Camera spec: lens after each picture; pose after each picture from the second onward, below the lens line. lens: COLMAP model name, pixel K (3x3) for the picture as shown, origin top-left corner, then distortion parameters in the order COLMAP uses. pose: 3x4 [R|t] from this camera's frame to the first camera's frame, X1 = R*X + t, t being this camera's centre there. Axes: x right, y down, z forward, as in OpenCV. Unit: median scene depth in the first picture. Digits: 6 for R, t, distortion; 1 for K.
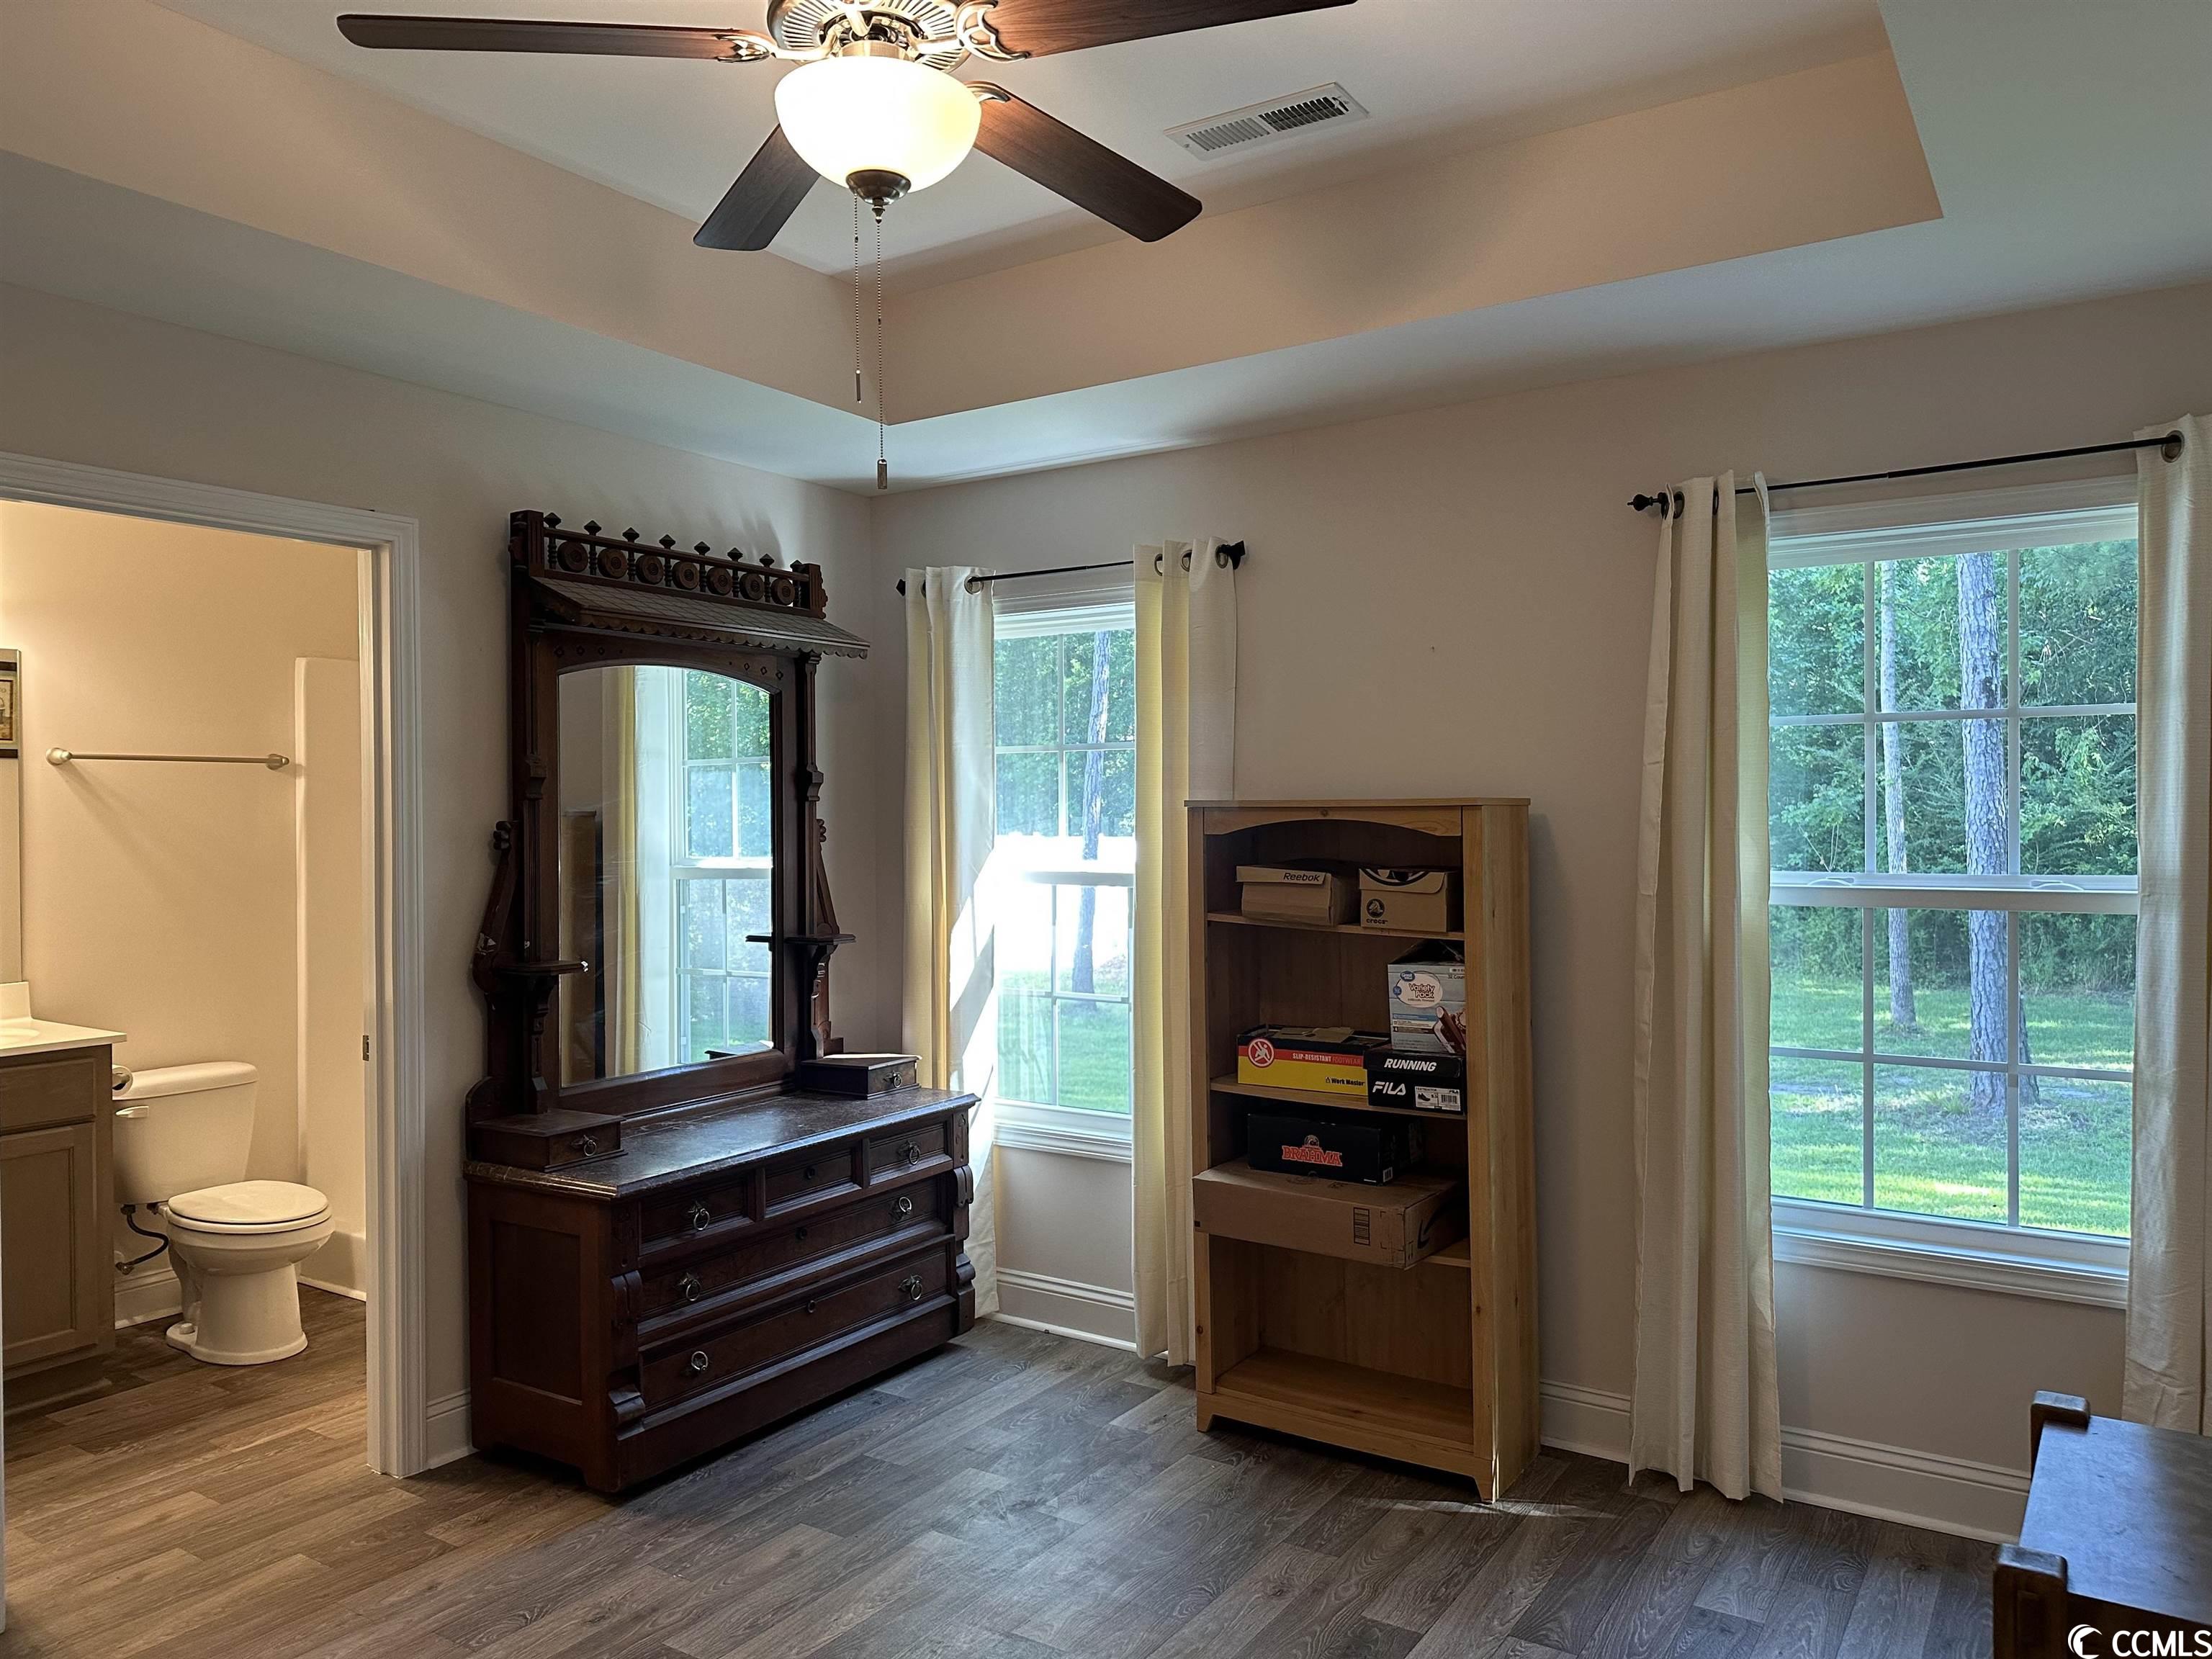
lens RADIAL K [[1547.2, 0, 1106.0], [0, 1547.2, 829.5], [0, 0, 1]] dist [0.090334, -0.116295]
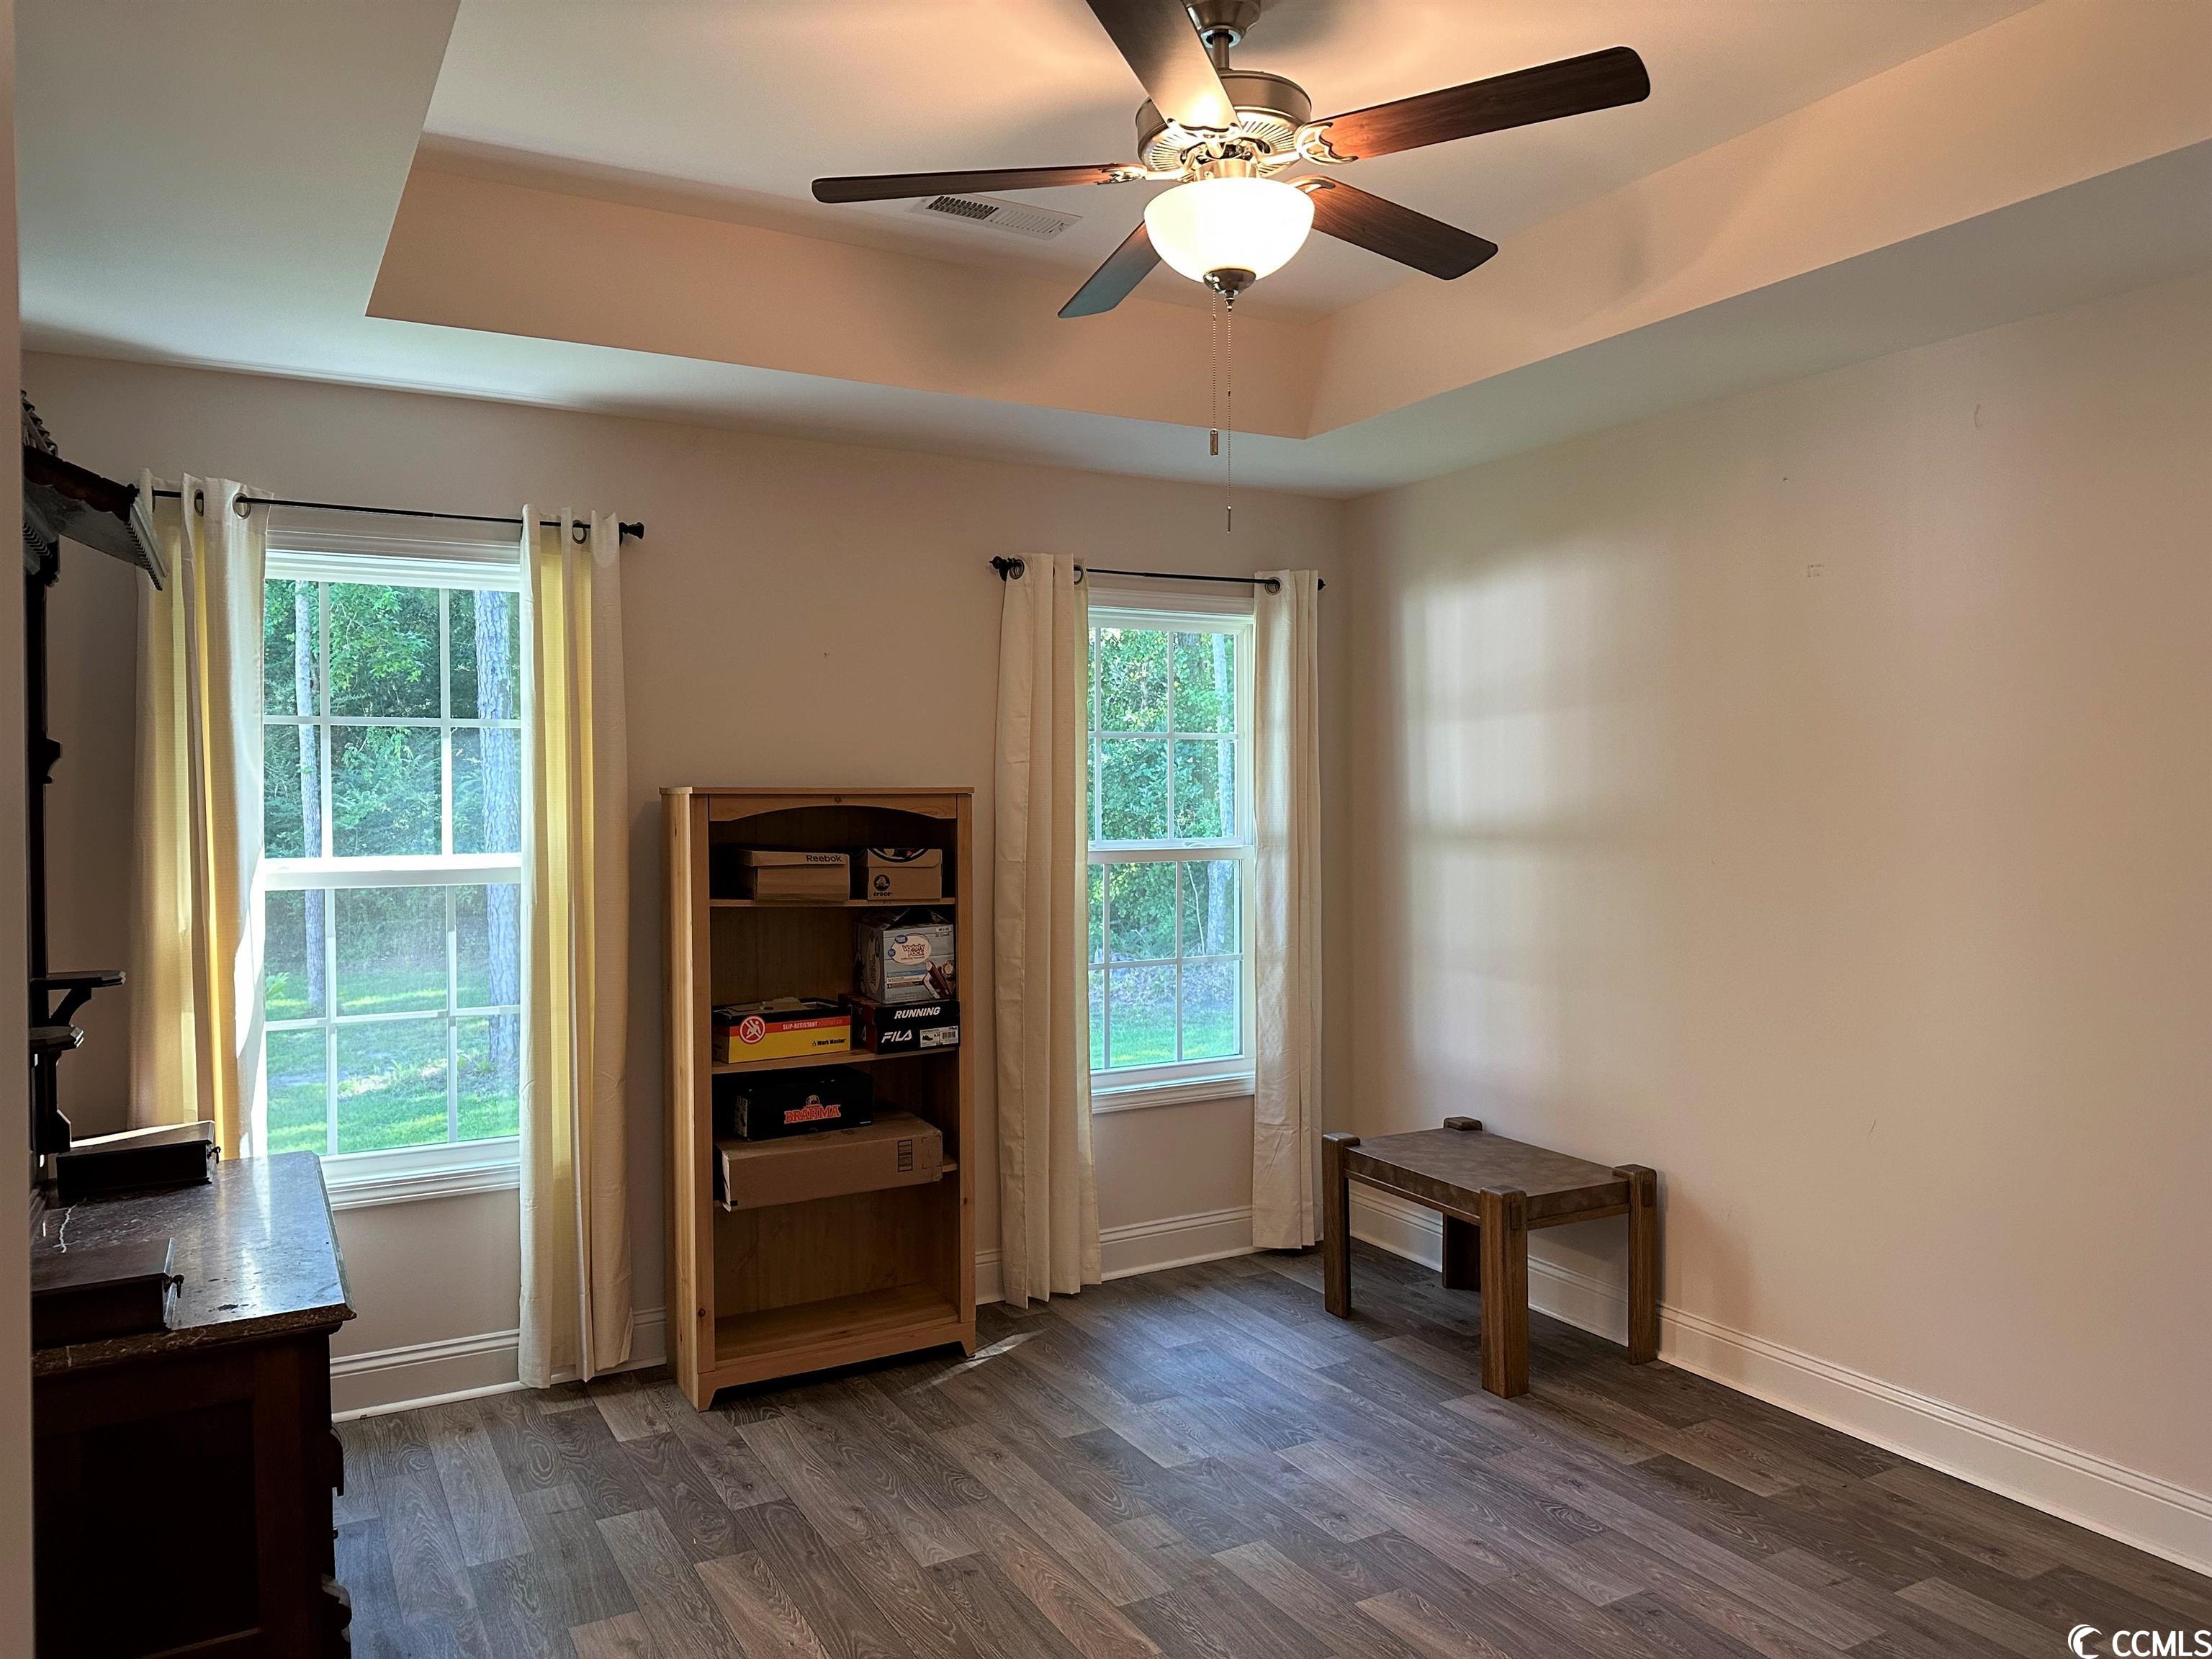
lens RADIAL K [[1561.2, 0, 1106.0], [0, 1561.2, 829.5], [0, 0, 1]] dist [0.181704, -0.334259]
pose [[0.445049, -0.017723, 0.895331, -0.796299], [0.011047, 0.999837, 0.014301, -0.003378], [-0.895438, 0.003526, 0.445172, 0.336296]]
